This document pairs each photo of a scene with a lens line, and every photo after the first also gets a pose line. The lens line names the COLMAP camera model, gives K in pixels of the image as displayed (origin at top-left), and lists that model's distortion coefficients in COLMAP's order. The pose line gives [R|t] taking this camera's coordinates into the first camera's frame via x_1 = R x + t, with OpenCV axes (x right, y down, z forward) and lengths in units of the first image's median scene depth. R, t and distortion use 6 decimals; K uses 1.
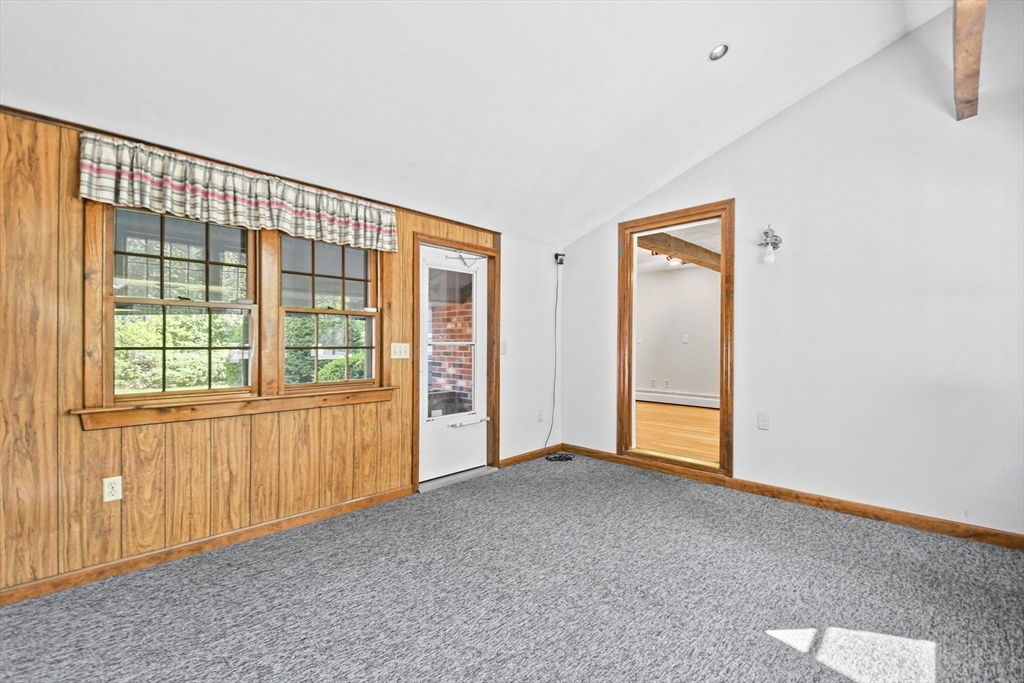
lens RADIAL K [[449.1, 0, 500.3], [0, 449.1, 343.7], [0, 0, 1]] dist [0.031049, -0.018346]
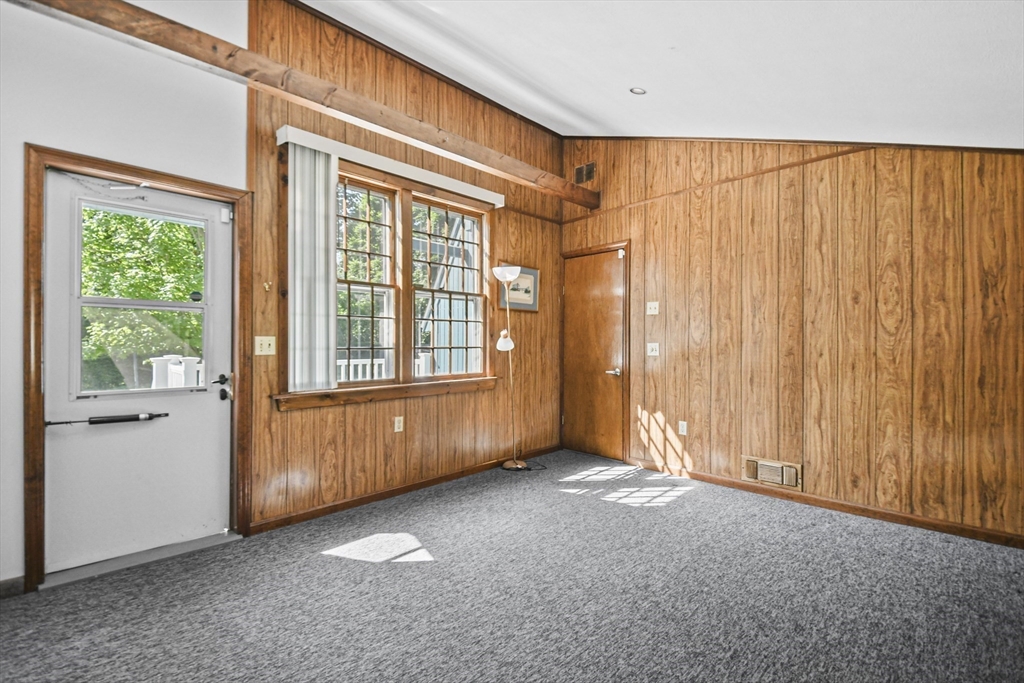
lens RADIAL K [[450.9, 0, 508.3], [0, 450.9, 339.7], [0, 0, 1]] dist [0.024335, -0.017490]
pose [[-0.999982, -0.005752, 0.001502, 0.321842], [-0.005755, 0.999981, -0.002052, -0.001837], [-0.001490, -0.002060, -0.999997, 2.052093]]
